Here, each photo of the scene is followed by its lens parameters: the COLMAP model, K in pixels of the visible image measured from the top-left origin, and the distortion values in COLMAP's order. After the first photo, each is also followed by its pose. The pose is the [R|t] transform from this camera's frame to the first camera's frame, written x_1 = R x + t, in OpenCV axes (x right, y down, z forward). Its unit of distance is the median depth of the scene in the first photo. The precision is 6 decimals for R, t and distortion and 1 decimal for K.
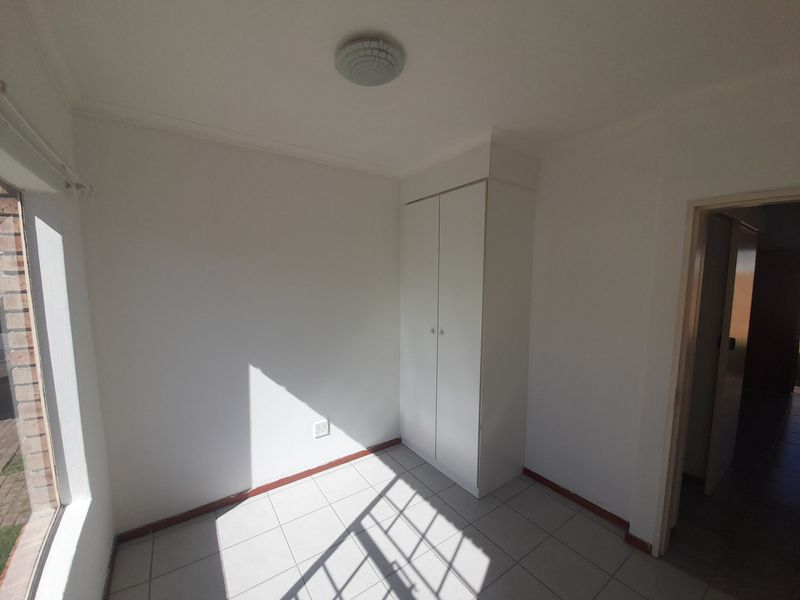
lens RADIAL K [[316.4, 0, 389.1], [0, 316.4, 307.7], [0, 0, 1]] dist [-0.001440, -0.000526]
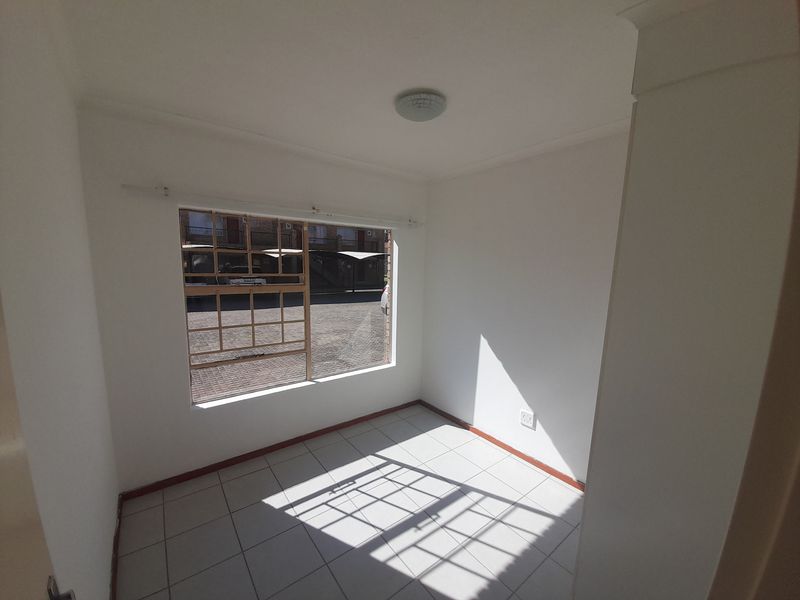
lens RADIAL K [[316.4, 0, 389.1], [0, 316.4, 307.7], [0, 0, 1]] dist [-0.001440, -0.000526]
pose [[0.053630, 0.144032, -0.988119, 0.859844], [-0.116993, 0.983634, 0.137029, -0.066540], [0.991684, 0.108254, 0.069603, 0.544731]]
